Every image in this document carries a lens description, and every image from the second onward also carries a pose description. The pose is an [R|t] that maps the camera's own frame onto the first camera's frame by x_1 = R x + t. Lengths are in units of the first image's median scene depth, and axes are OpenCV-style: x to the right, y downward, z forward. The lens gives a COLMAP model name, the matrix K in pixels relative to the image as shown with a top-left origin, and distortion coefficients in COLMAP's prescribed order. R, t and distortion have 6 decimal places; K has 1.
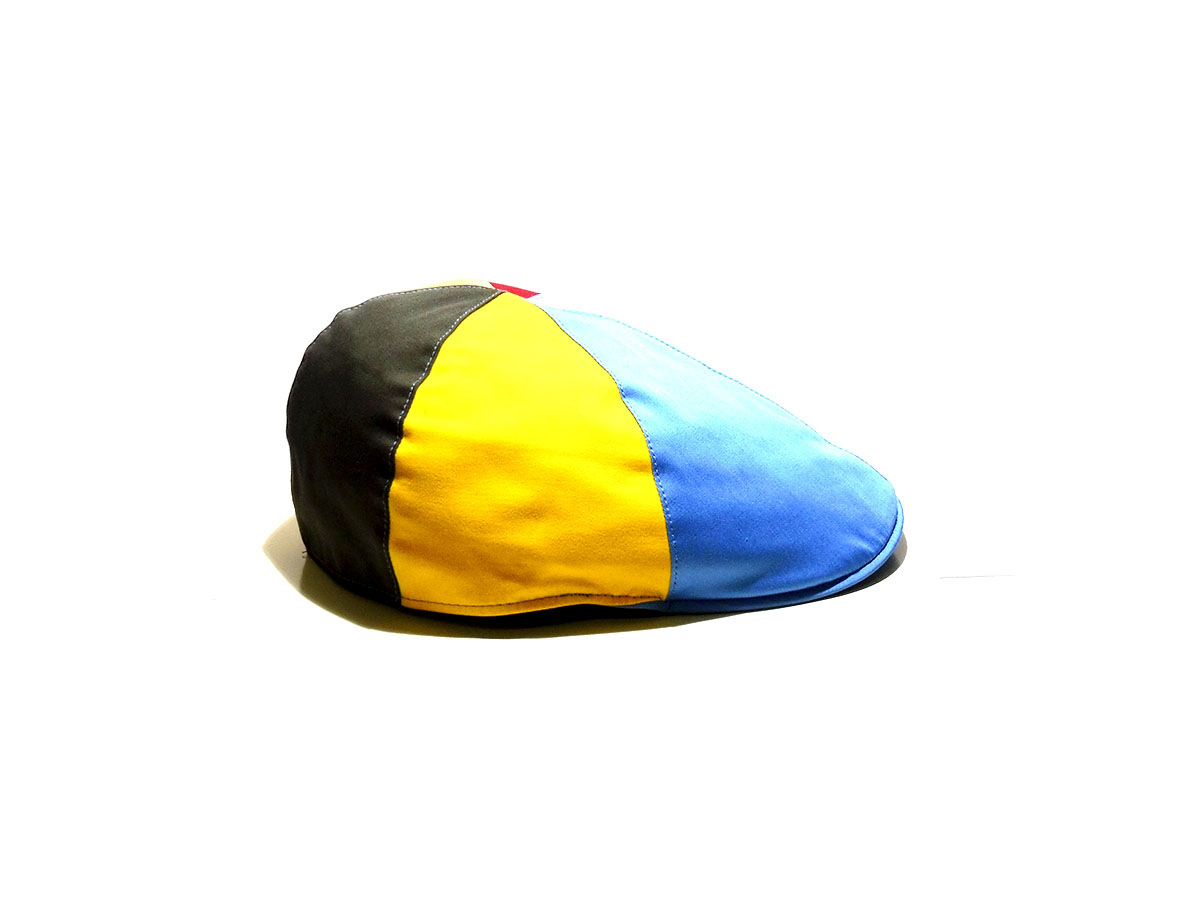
lens RADIAL K [[2250.1, 0, 597.6], [0, 2250.1, 448.6], [0, 0, 1]] dist [0.267208, 0.000000]
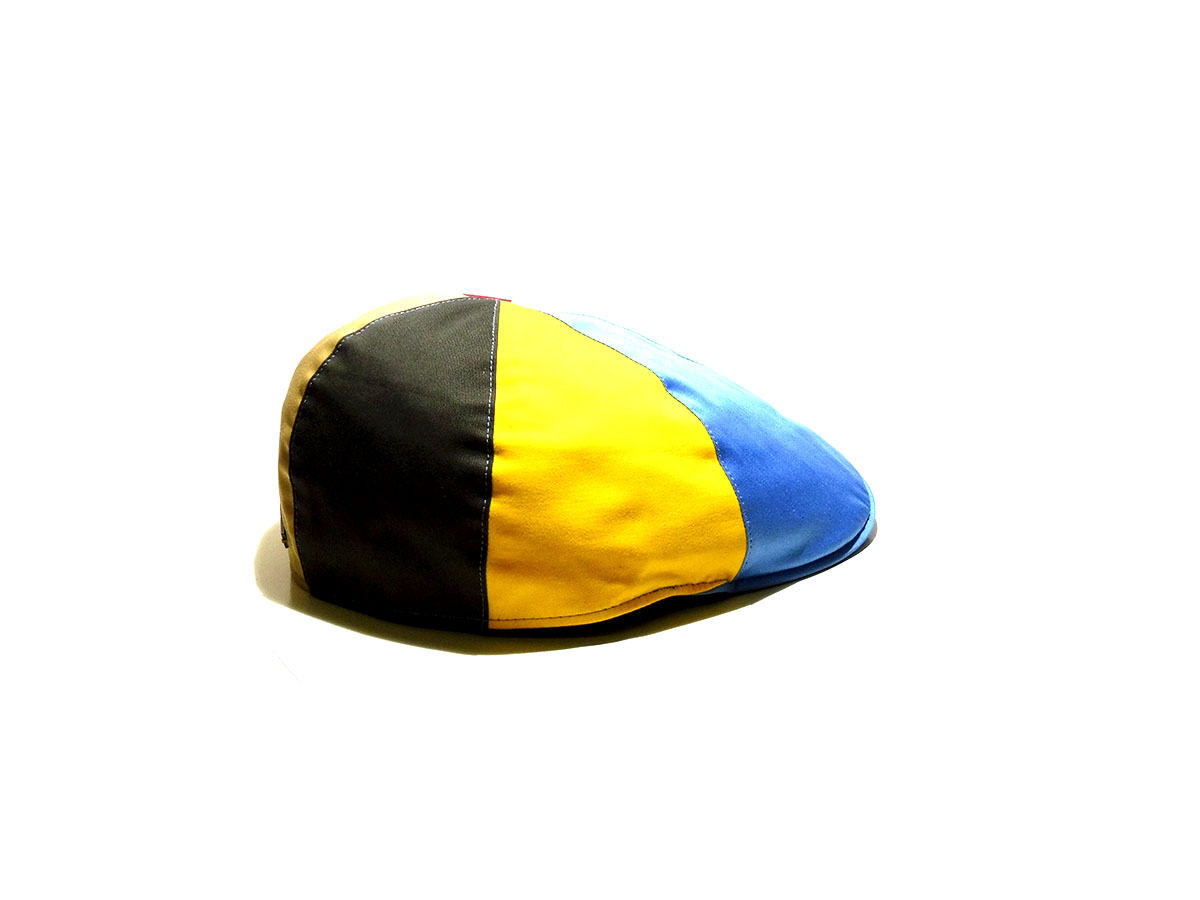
lens RADIAL K [[2250.1, 0, 602.5], [0, 2250.1, 449.3], [0, 0, 1]] dist [0.267208, 0.000000]
pose [[0.905086, -0.128380, 0.405386, -0.437177], [0.127661, 0.991396, 0.028938, -0.029658], [-0.405613, 0.025561, 0.913688, 0.089887]]
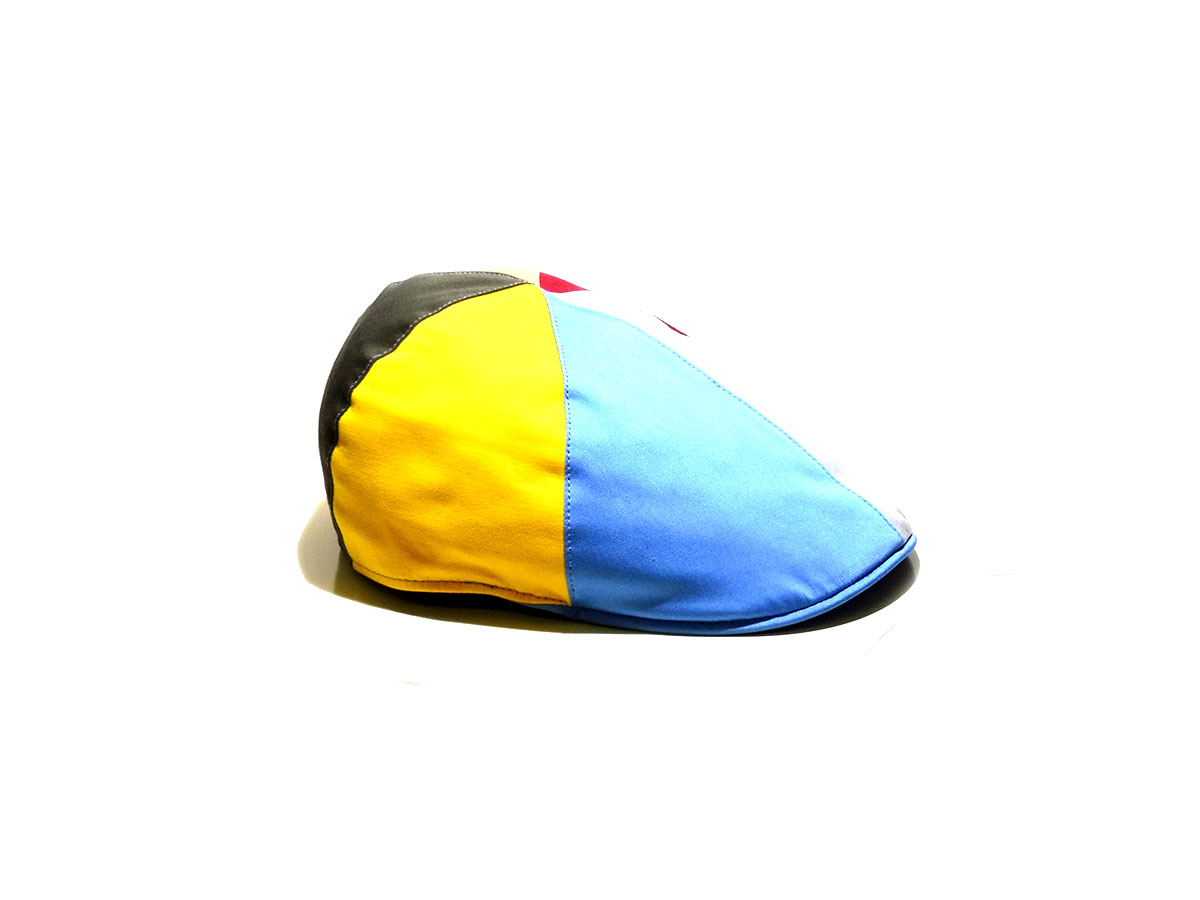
lens RADIAL K [[2250.1, 0, 600.4], [0, 2250.1, 450.9], [0, 0, 1]] dist [0.267208, 0.000000]
pose [[0.888101, 0.145014, -0.436174, 0.473359], [-0.147440, 0.988661, 0.028495, -0.031185], [0.435360, 0.039003, 0.899411, 0.111060]]
